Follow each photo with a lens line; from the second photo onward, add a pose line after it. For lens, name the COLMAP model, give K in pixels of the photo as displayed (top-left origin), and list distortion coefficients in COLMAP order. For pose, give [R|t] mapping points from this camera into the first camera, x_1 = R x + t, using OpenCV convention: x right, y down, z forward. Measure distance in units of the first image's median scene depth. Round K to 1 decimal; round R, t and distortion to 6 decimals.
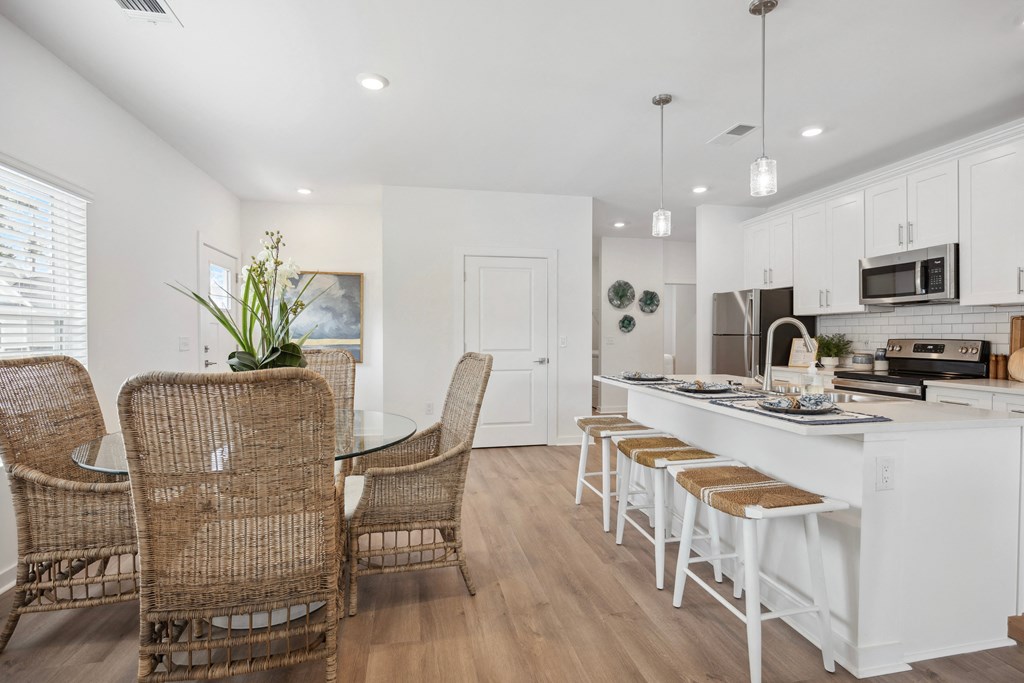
lens RADIAL K [[483.9, 0, 510.7], [0, 483.9, 339.2], [0, 0, 1]] dist [-0.019752, 0.000846]
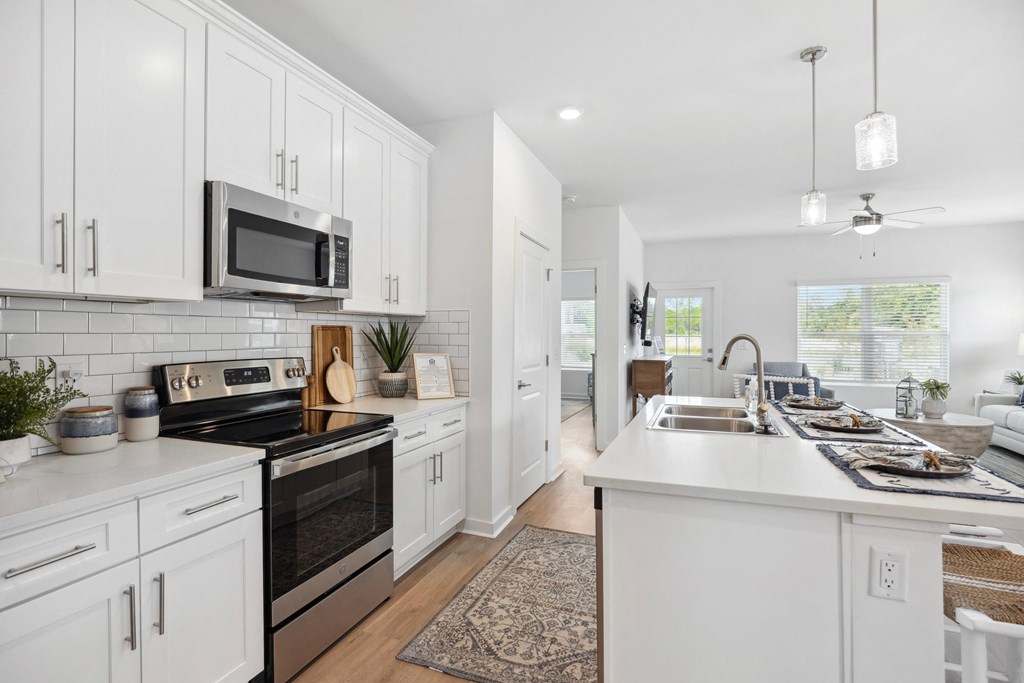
lens RADIAL K [[483.9, 0, 513.3], [0, 483.9, 336.2], [0, 0, 1]] dist [-0.019752, 0.000846]
pose [[-0.847155, -0.007926, 0.531287, 0.282028], [-0.001902, 0.999928, 0.011884, -0.033517], [-0.531343, 0.009057, -0.847109, 1.236844]]
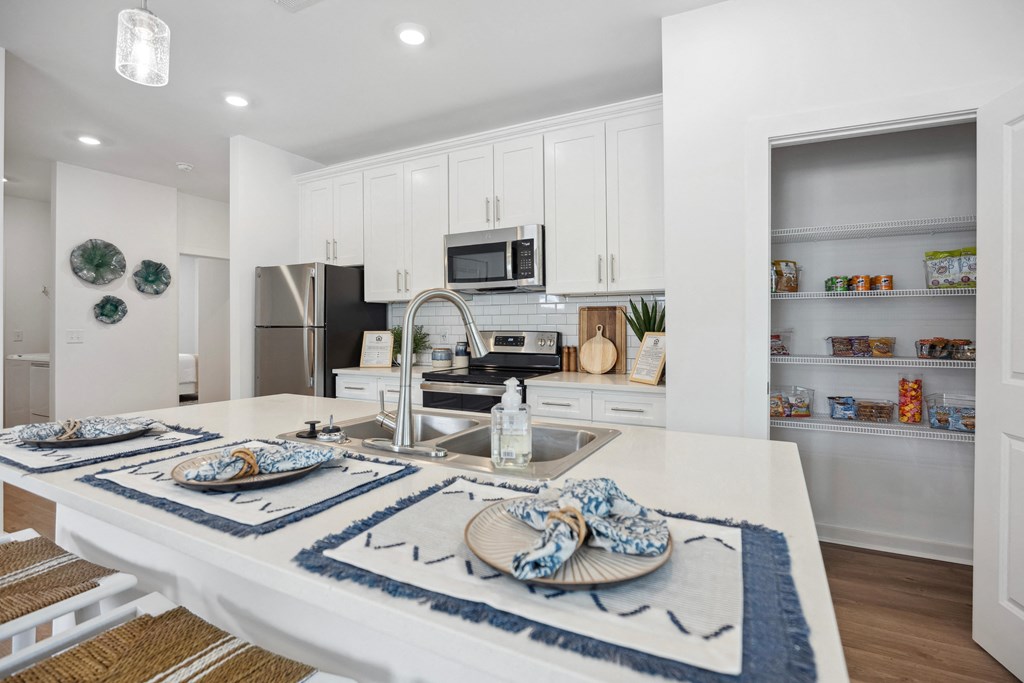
lens RADIAL K [[483.9, 0, 513.2], [0, 483.9, 325.5], [0, 0, 1]] dist [-0.019752, 0.000846]
pose [[0.617876, 0.001502, 0.786274, 0.148746], [0.009772, 0.999906, -0.009590, -0.001540], [-0.786215, 0.013609, 0.617803, 0.399990]]
